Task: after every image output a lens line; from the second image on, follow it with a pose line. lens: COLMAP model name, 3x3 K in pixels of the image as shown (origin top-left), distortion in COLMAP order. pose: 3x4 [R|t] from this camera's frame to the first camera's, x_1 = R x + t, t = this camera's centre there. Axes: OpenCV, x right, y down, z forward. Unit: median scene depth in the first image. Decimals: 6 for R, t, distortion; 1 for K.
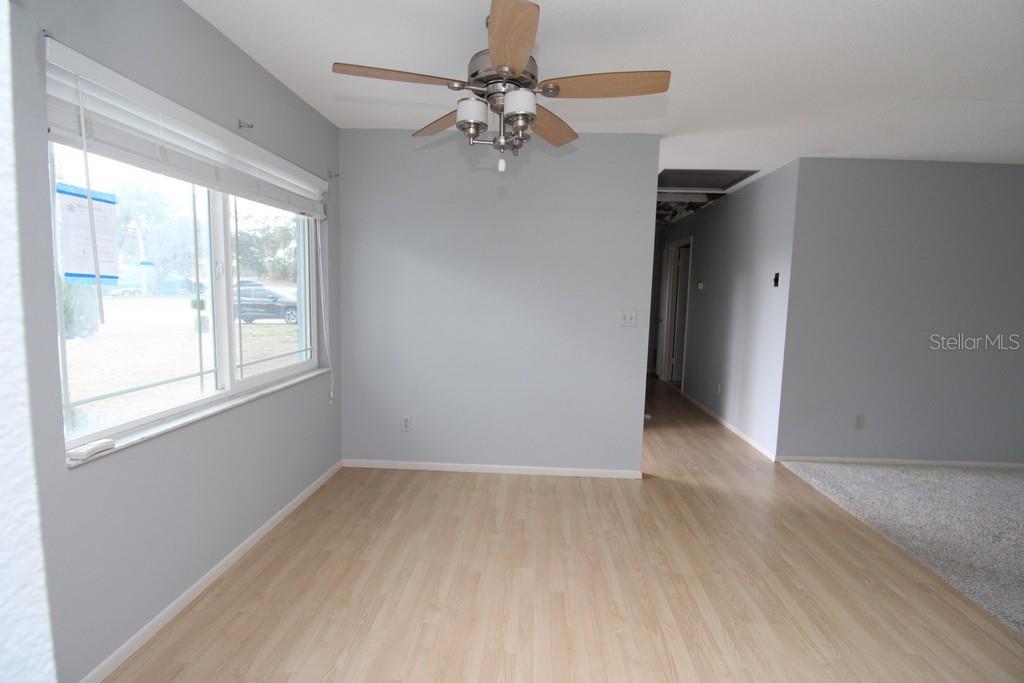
lens RADIAL K [[482.5, 0, 517.1], [0, 482.5, 339.6], [0, 0, 1]] dist [0.001975, 0.000598]
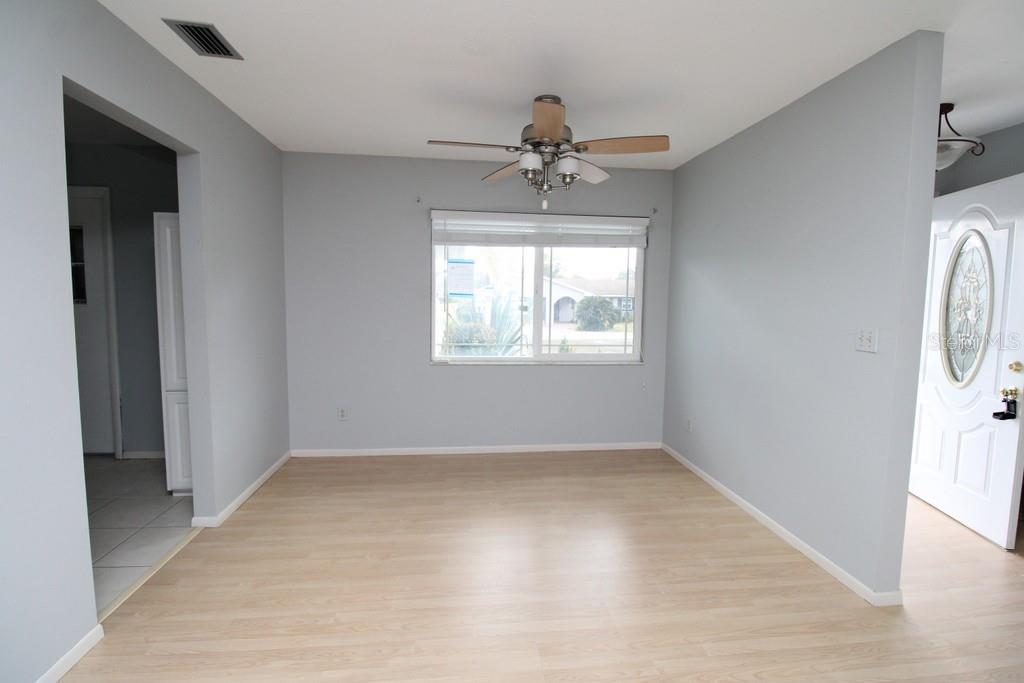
lens RADIAL K [[482.5, 0, 517.1], [0, 482.5, 339.6], [0, 0, 1]] dist [0.001975, 0.000598]
pose [[0.160426, 0.063623, -0.984995, 1.038053], [-0.110136, 0.992843, 0.046192, -0.030424], [0.980884, 0.101073, 0.166285, 0.581041]]
